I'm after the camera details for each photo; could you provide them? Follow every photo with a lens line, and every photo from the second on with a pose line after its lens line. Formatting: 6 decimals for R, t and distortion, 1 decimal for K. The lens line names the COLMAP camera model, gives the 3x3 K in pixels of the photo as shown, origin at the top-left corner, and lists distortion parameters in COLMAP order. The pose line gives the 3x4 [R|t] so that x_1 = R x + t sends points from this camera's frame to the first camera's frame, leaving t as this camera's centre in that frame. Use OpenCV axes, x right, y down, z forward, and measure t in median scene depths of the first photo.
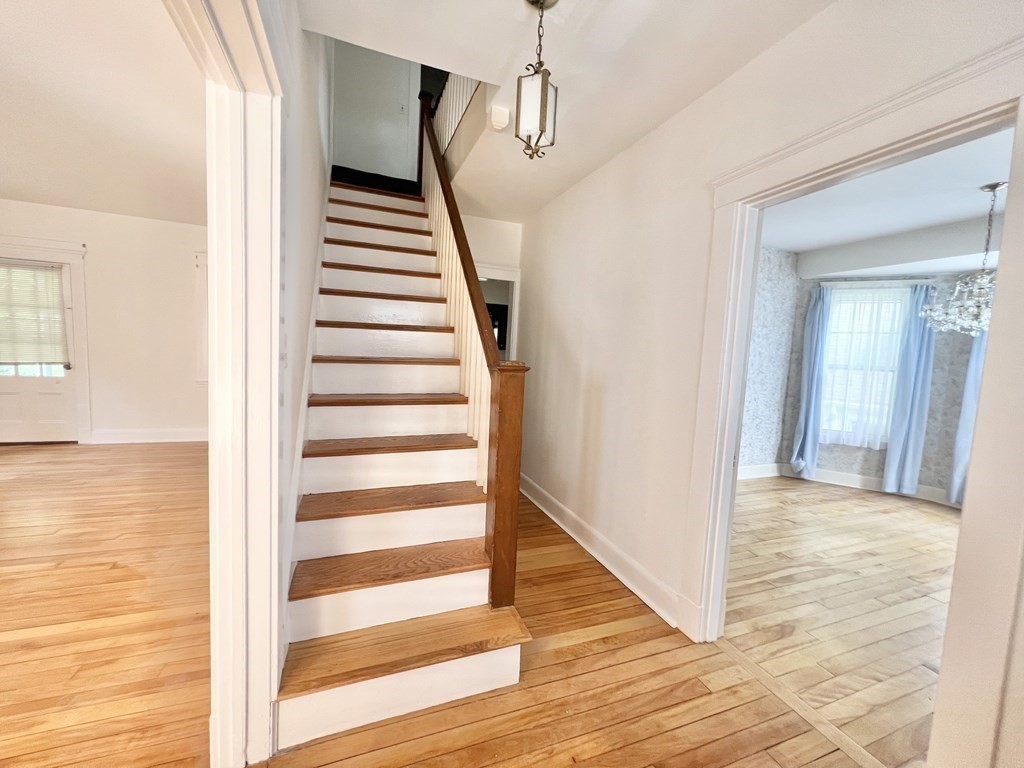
lens RADIAL K [[409.0, 0, 514.9], [0, 409.0, 384.1], [0, 0, 1]] dist [-0.000575, 0.000362]
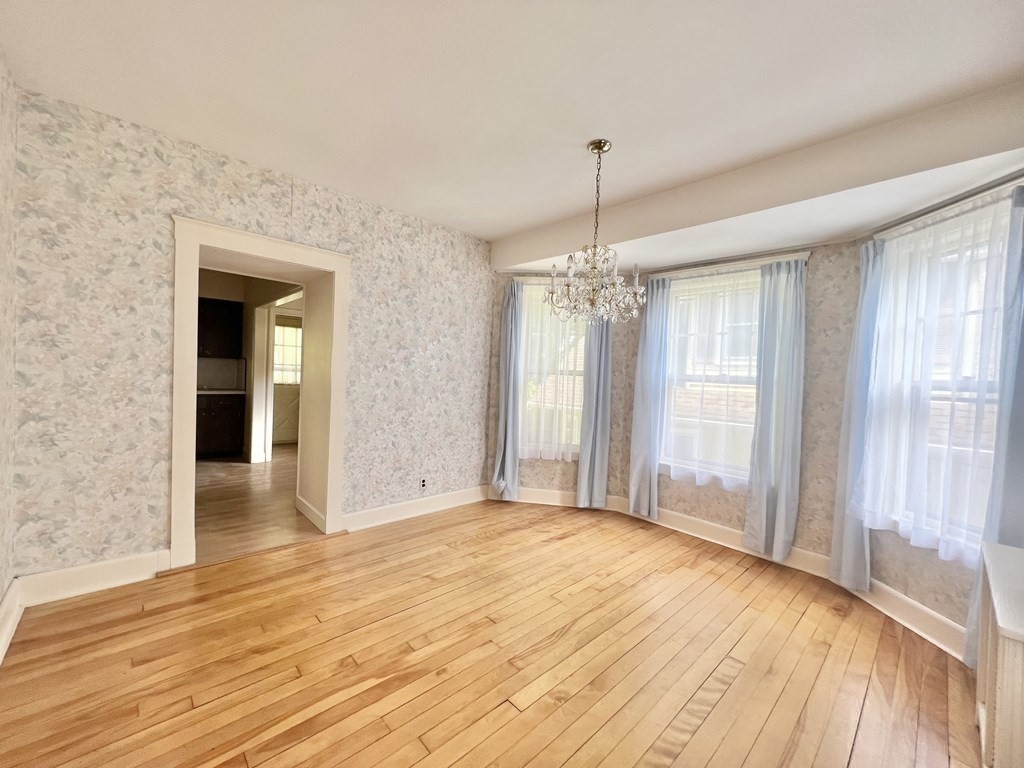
lens RADIAL K [[409.0, 0, 510.7], [0, 409.0, 384.1], [0, 0, 1]] dist [-0.000575, 0.000362]
pose [[0.927893, -0.019741, 0.372324, 0.444224], [0.033945, 0.998923, -0.031634, 0.012911], [-0.371299, 0.041991, 0.927563, 0.205449]]
